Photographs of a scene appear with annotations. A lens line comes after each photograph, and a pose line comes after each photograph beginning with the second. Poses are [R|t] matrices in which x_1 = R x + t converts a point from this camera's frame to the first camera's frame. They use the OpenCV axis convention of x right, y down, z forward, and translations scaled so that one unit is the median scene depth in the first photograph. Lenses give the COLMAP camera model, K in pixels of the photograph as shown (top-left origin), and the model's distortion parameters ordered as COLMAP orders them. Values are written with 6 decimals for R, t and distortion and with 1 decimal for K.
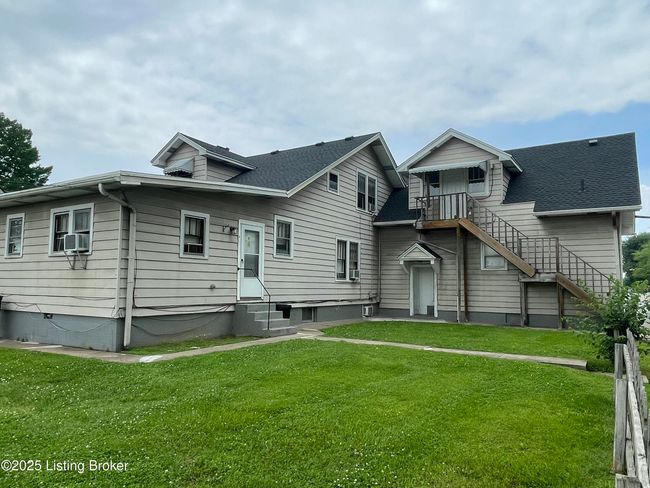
lens RADIAL K [[468.9, 0, 325.7], [0, 468.9, 246.0], [0, 0, 1]] dist [-0.008231, -0.005213]
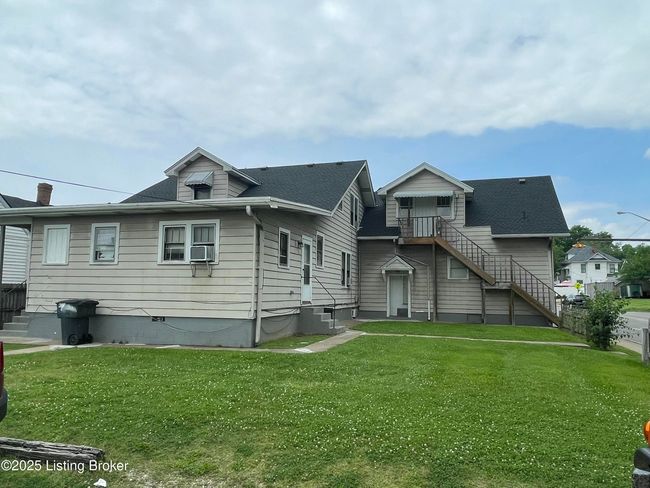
lens RADIAL K [[468.9, 0, 325.0], [0, 468.9, 243.6], [0, 0, 1]] dist [-0.008231, -0.005213]
pose [[0.961145, 0.030360, 0.274369, -0.357794], [-0.026136, 0.999477, -0.019038, -0.011153], [-0.274804, 0.011128, 0.961436, -0.114049]]
